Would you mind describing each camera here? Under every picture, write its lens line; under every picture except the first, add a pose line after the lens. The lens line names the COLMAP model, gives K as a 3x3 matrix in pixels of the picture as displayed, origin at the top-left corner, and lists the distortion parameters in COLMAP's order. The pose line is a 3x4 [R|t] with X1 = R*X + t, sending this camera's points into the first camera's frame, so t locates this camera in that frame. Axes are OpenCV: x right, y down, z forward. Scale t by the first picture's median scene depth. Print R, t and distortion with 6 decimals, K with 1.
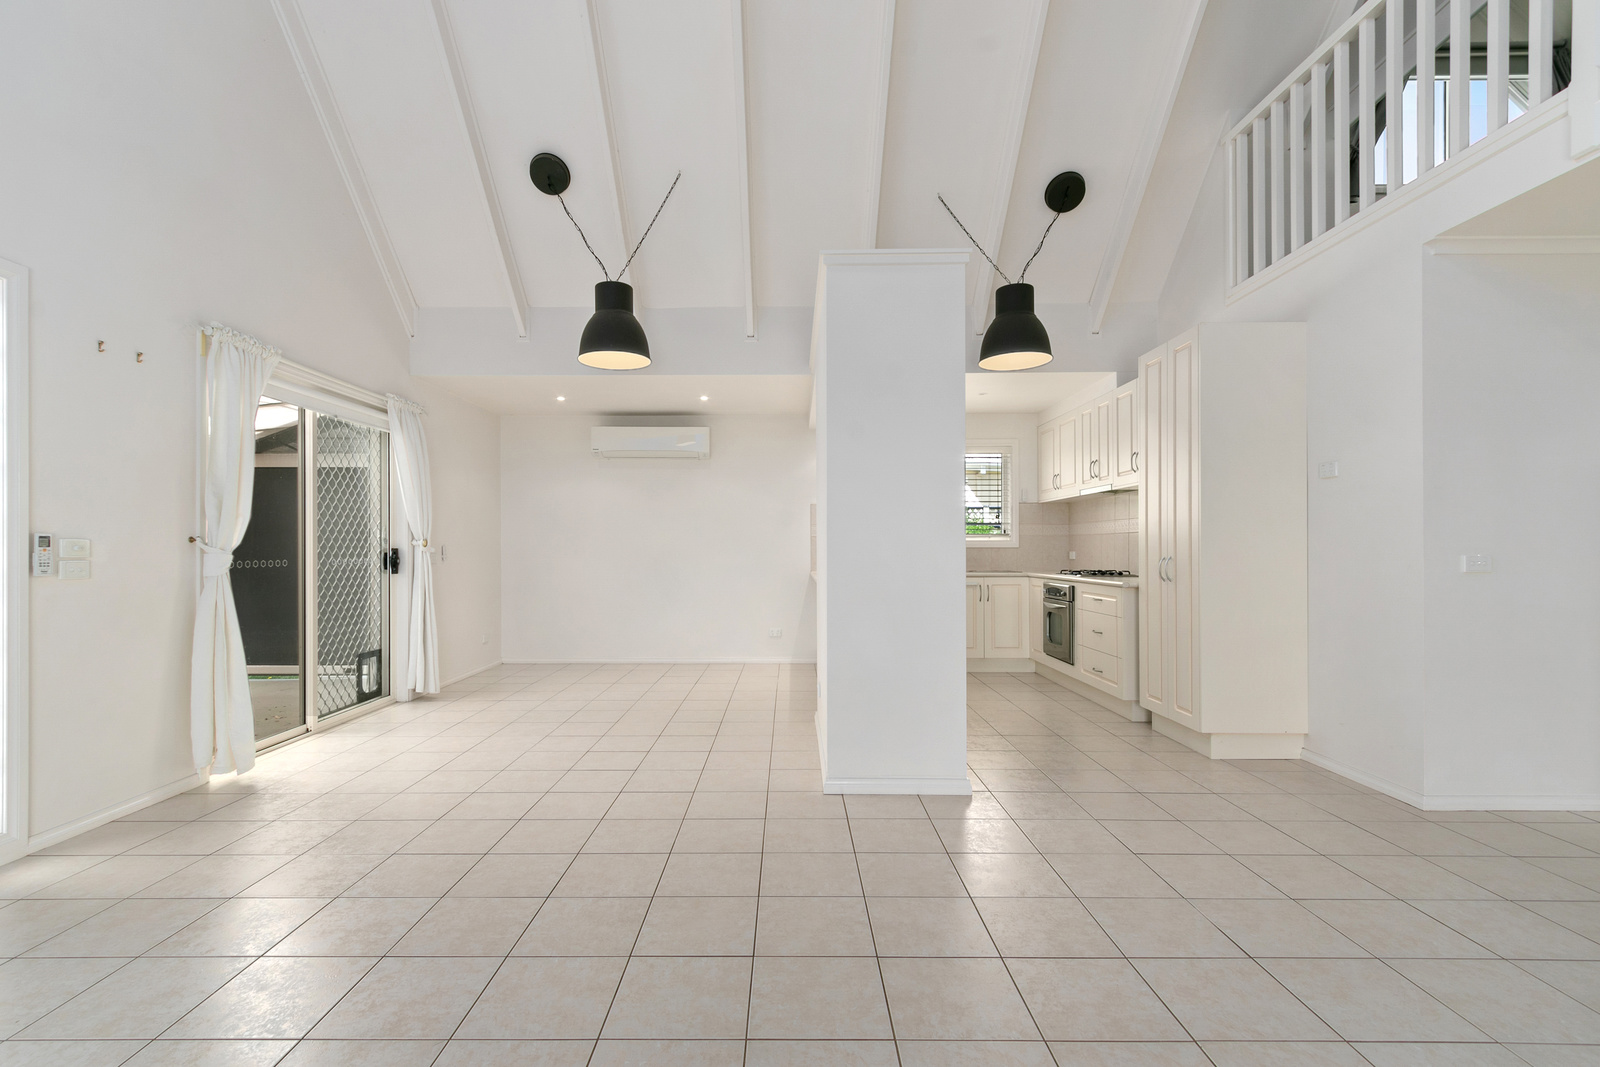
lens RADIAL K [[731.8, 0, 794.6], [0, 731.8, 546.9], [0, 0, 1]] dist [0.018006, 0.000023]
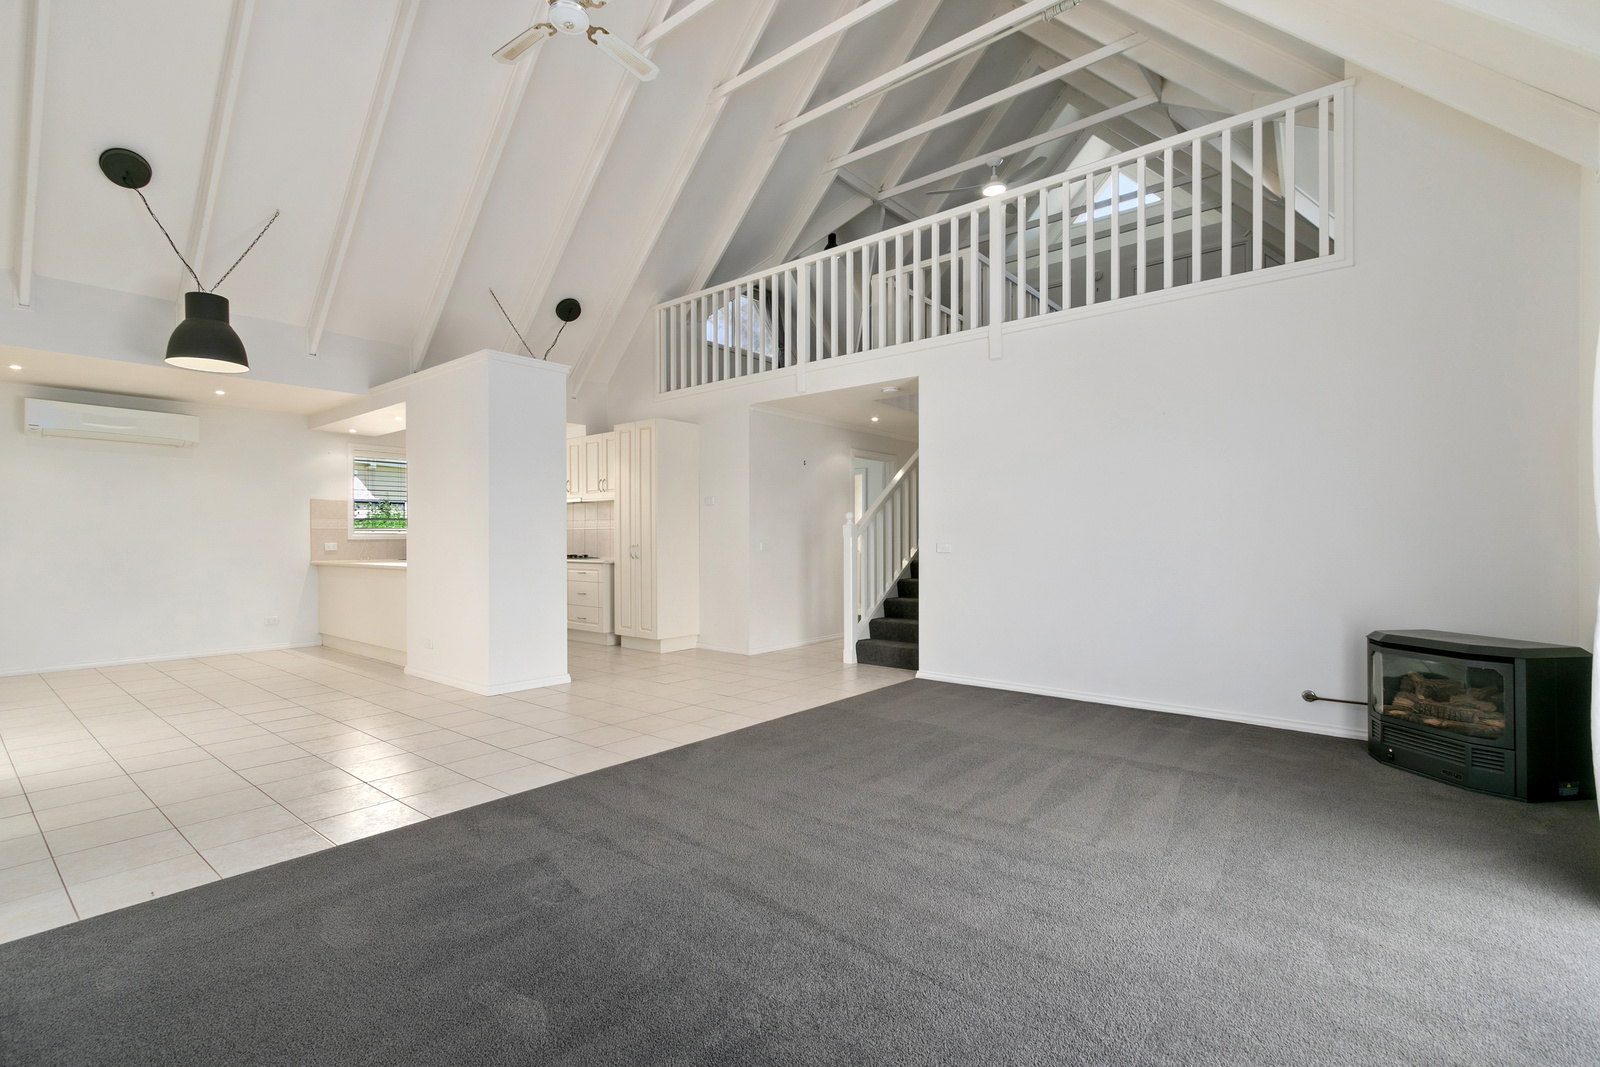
lens RADIAL K [[729.1, 0, 779.2], [0, 729.1, 563.8], [0, 0, 1]] dist [0.000270, -0.000049]
pose [[0.648409, -0.023497, 0.760930, -0.541372], [-0.001818, 0.999473, 0.032412, 0.001976], [-0.761290, -0.022400, 0.648024, -0.351713]]
